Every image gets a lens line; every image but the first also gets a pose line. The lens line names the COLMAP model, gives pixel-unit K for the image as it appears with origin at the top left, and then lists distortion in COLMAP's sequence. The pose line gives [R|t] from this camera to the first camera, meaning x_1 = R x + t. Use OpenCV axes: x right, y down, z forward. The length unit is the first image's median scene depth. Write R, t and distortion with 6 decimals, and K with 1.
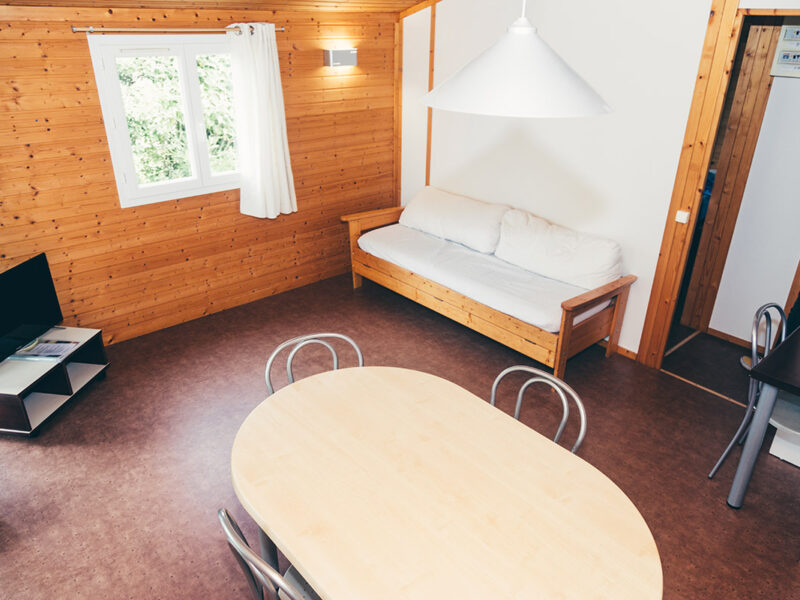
lens RADIAL K [[599.9, 0, 400.0], [0, 599.9, 300.0], [0, 0, 1]] dist [0.000233, 0.002786]
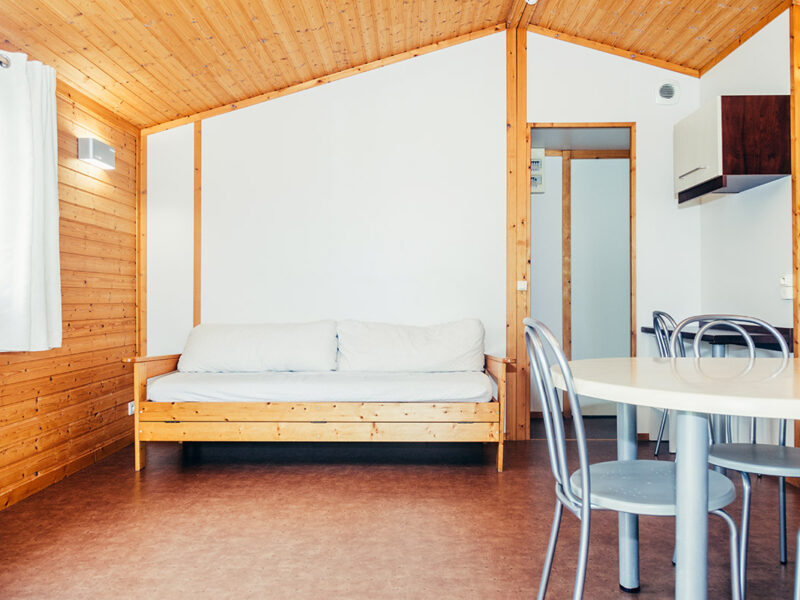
lens RADIAL K [[599.9, 0, 400.0], [0, 599.9, 300.0], [0, 0, 1]] dist [0.000233, 0.002786]
pose [[0.670882, -0.009725, 0.741500, -0.388572], [0.325645, 0.902209, -0.282798, 0.096618], [-0.666238, 0.431190, 0.608443, 0.349512]]
